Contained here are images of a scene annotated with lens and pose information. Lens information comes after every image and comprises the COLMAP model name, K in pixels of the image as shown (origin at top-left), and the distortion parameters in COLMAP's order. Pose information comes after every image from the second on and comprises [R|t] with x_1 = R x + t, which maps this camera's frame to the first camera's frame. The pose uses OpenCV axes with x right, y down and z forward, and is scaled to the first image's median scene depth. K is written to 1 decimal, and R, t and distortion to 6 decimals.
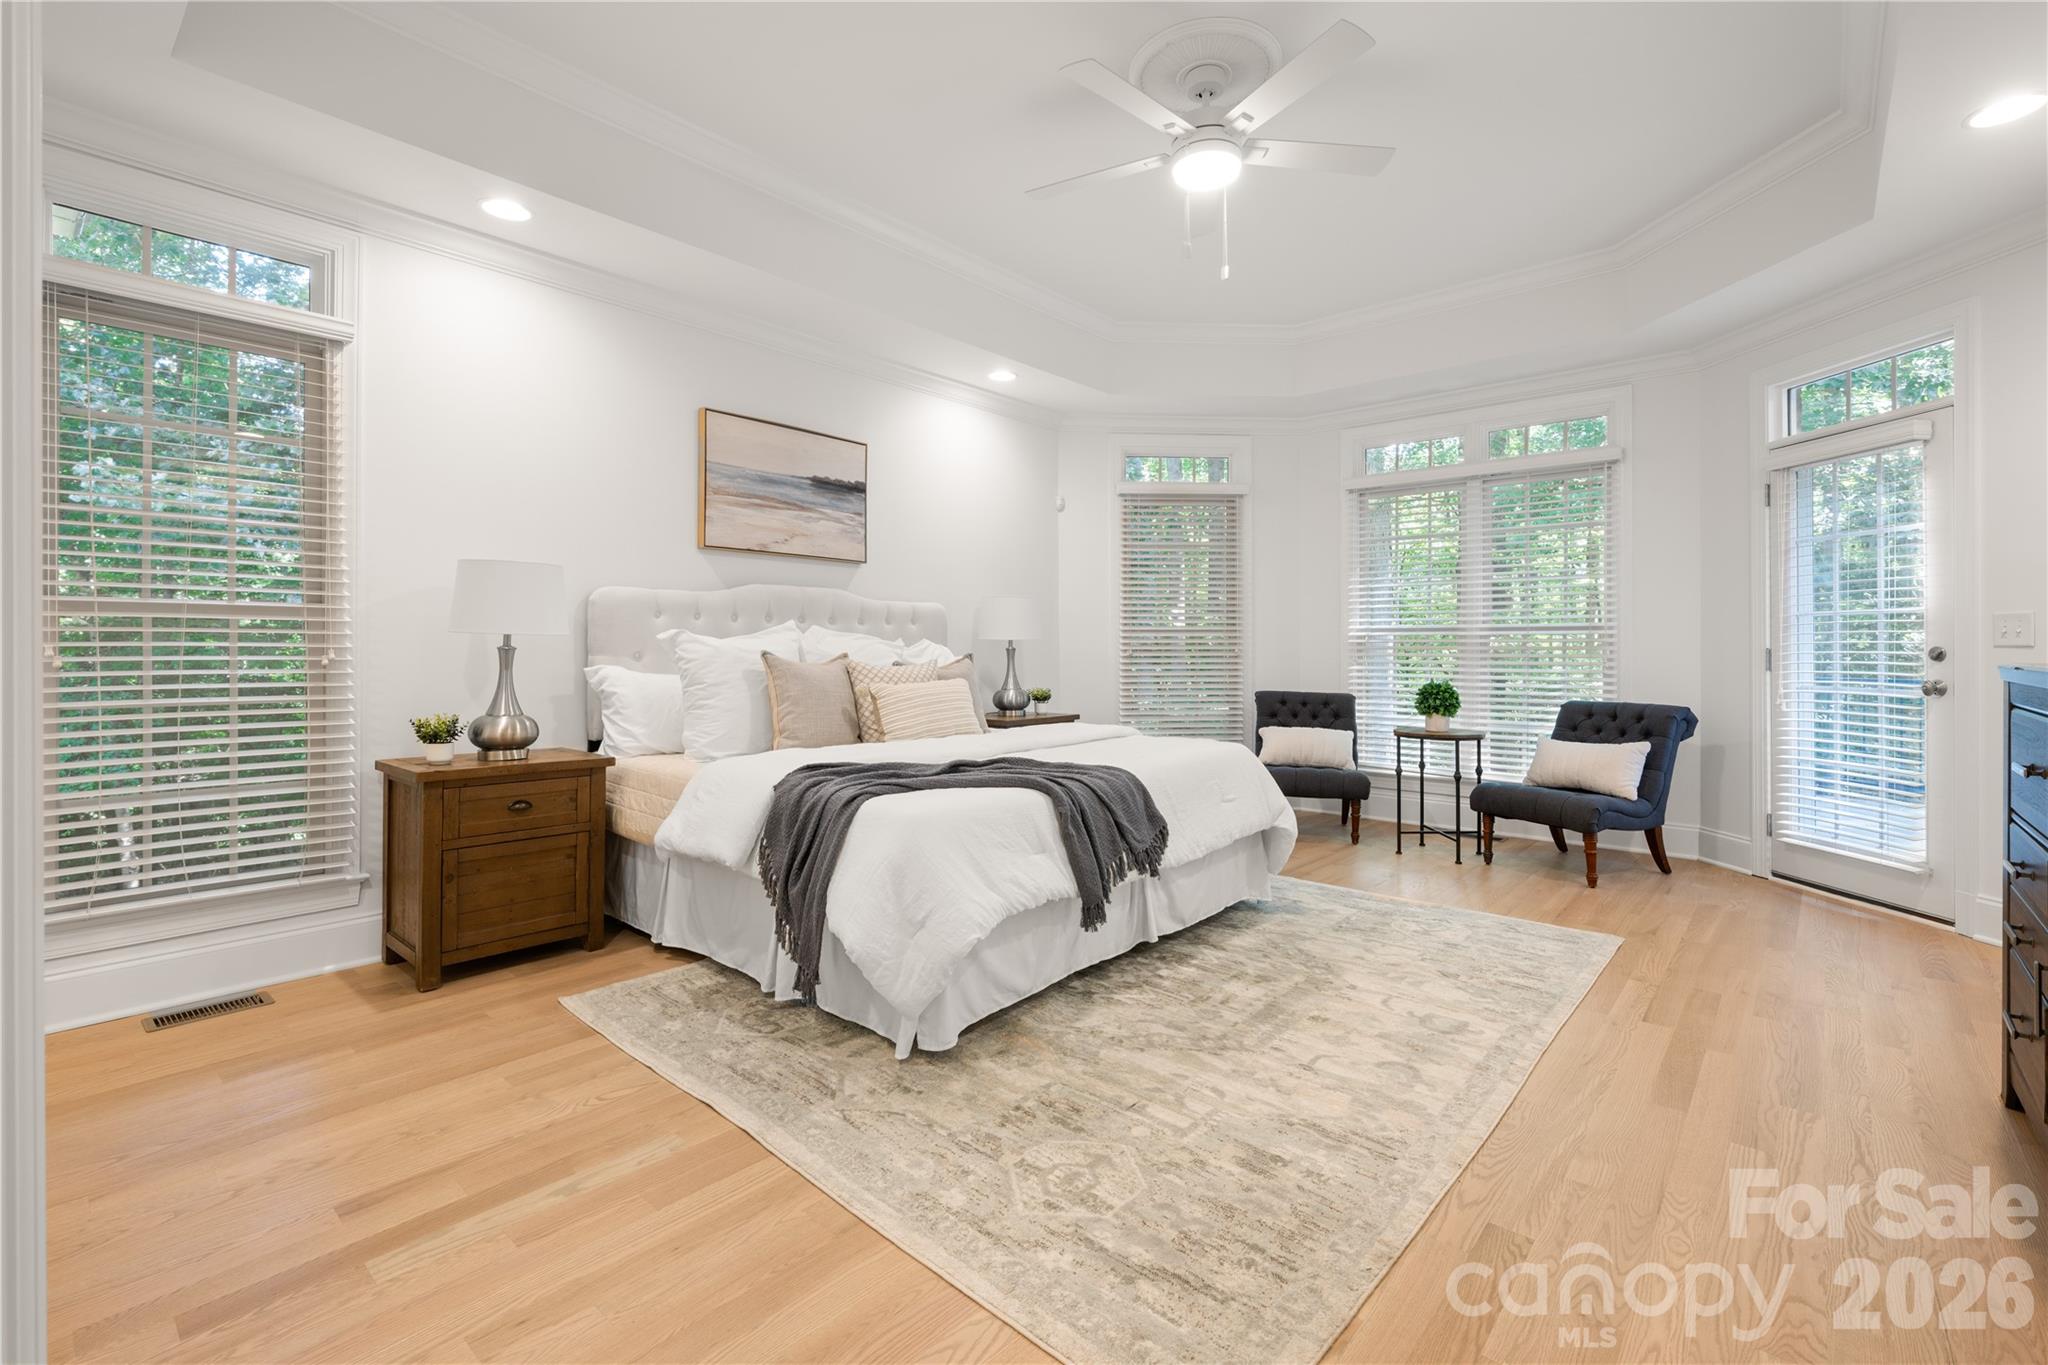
lens RADIAL K [[907.0, 0, 1024.9], [0, 907.0, 660.3], [0, 0, 1]] dist [0.001576, 0.000180]
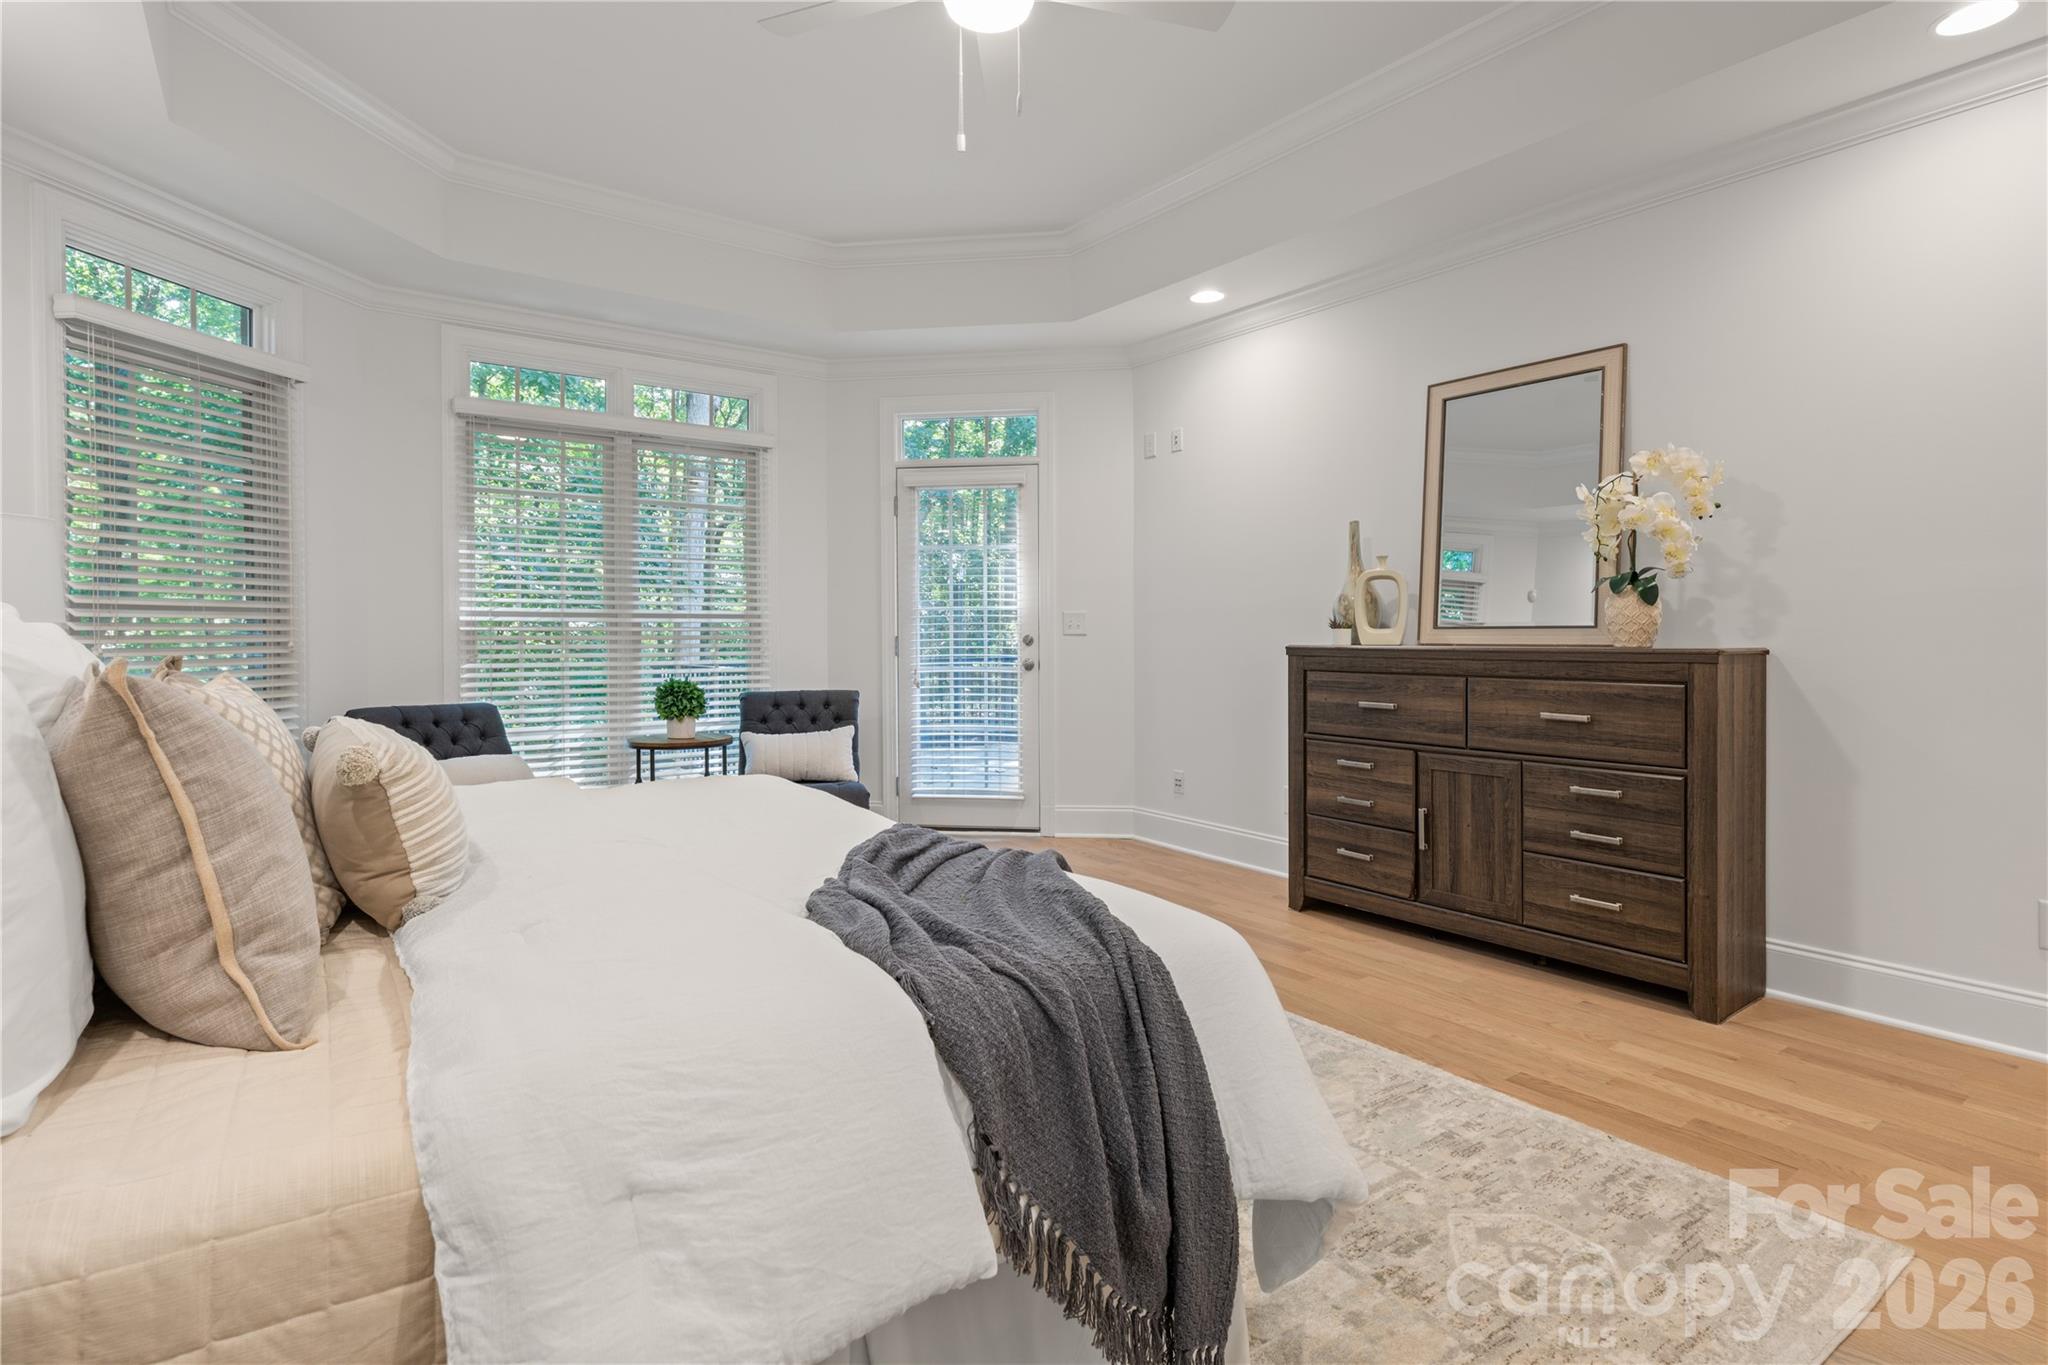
lens RADIAL K [[1009.1, 0, 1017.0], [0, 1009.1, 653.6], [0, 0, 1]] dist [-0.011314, -0.000676]
pose [[0.225555, -0.016482, 0.974091, -0.486645], [0.016450, 0.999779, 0.013108, -0.006974], [-0.974092, 0.013067, 0.225776, 0.639868]]
